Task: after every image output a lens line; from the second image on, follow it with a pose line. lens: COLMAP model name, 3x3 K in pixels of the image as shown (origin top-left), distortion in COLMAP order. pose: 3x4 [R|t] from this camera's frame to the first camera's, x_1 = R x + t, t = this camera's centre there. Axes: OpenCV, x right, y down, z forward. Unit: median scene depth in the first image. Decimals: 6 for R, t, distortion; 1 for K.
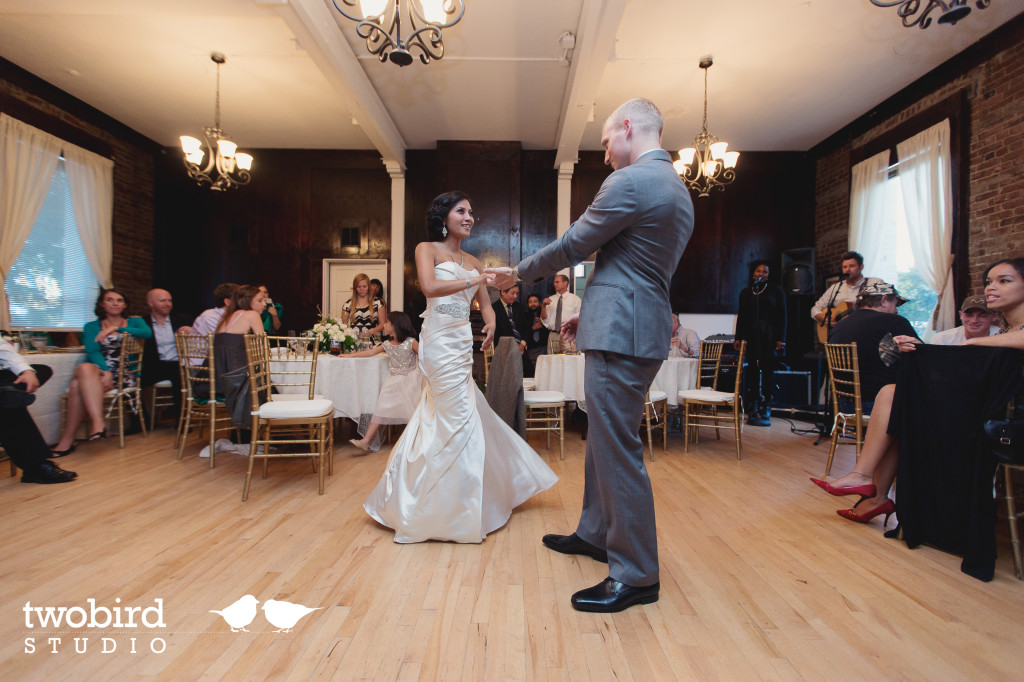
lens RADIAL K [[445.9, 0, 509.7], [0, 445.9, 335.5], [0, 0, 1]] dist [0.005223, -0.003744]
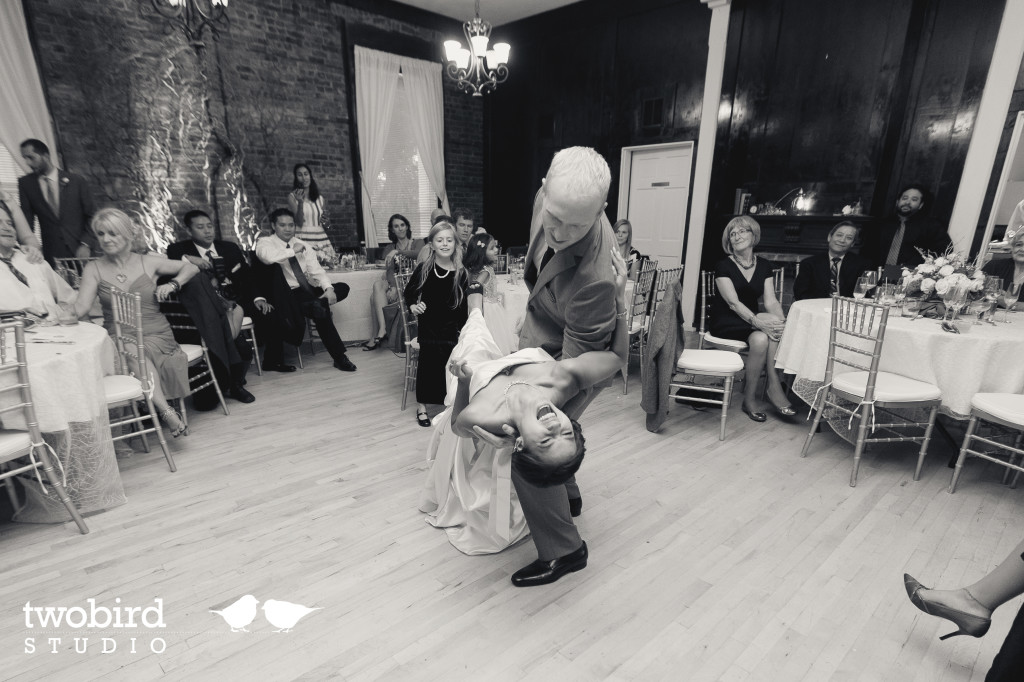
lens RADIAL K [[578.8, 0, 505.0], [0, 578.8, 412.7], [0, 0, 1]] dist [0.006241, 0.002524]
pose [[0.708861, 0.214210, -0.672035, 0.402802], [0.007481, 0.950433, 0.310839, -0.074226], [0.705309, -0.225369, 0.672122, 0.063936]]
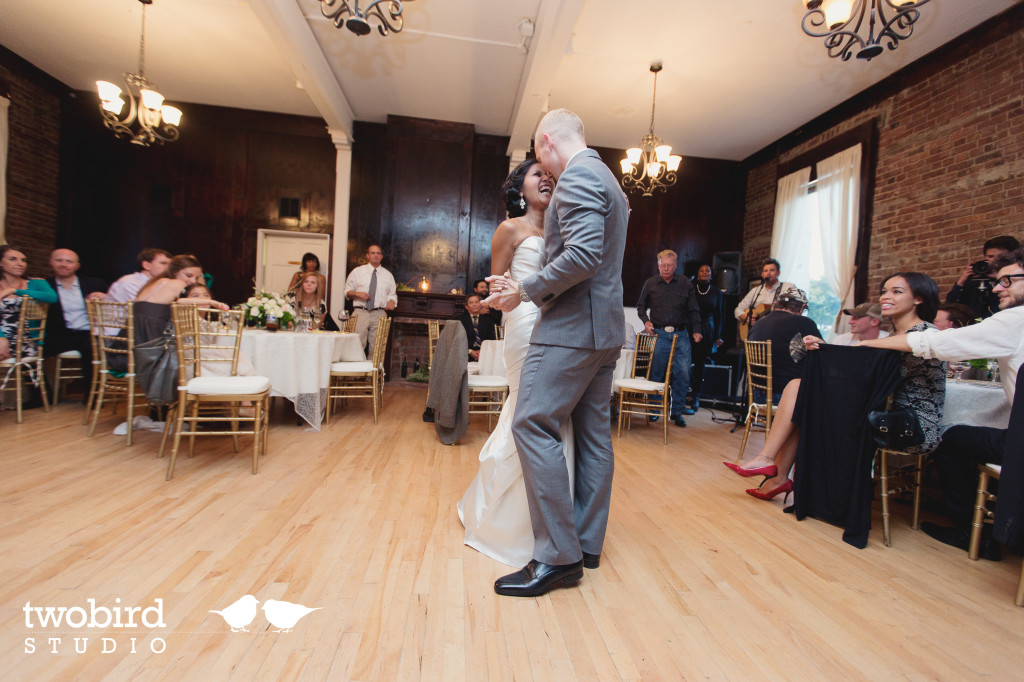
lens RADIAL K [[445.9, 0, 509.7], [0, 445.9, 333.9], [0, 0, 1]] dist [0.005223, -0.003744]
pose [[0.990850, 0.043585, 0.127735, -0.007586], [-0.047060, 0.998596, 0.024310, 0.002567], [-0.126496, -0.030099, 0.991510, -0.012094]]
